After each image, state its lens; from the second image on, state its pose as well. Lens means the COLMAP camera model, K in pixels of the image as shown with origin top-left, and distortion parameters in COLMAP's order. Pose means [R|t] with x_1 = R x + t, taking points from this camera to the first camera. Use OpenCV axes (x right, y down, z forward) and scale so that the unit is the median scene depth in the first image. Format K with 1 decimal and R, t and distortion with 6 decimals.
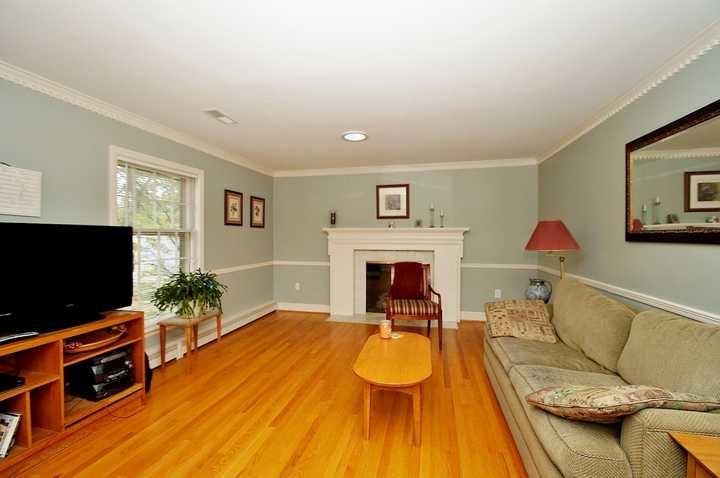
lens RADIAL K [[324.2, 0, 360.0], [0, 324.2, 239.0], [0, 0, 1]] dist [0.001385, 0.000018]
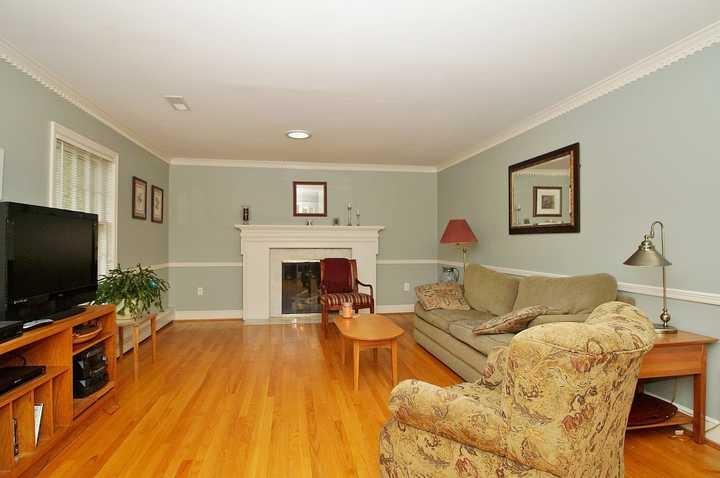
lens RADIAL K [[406.7, 0, 360.0], [0, 406.7, 239.0], [0, 0, 1]] dist [-0.001218, -0.000109]
pose [[0.917137, 0.003968, 0.398552, -0.299640], [0.003757, 0.999820, -0.018599, 0.035209], [-0.398554, 0.018556, 0.916957, -0.224647]]
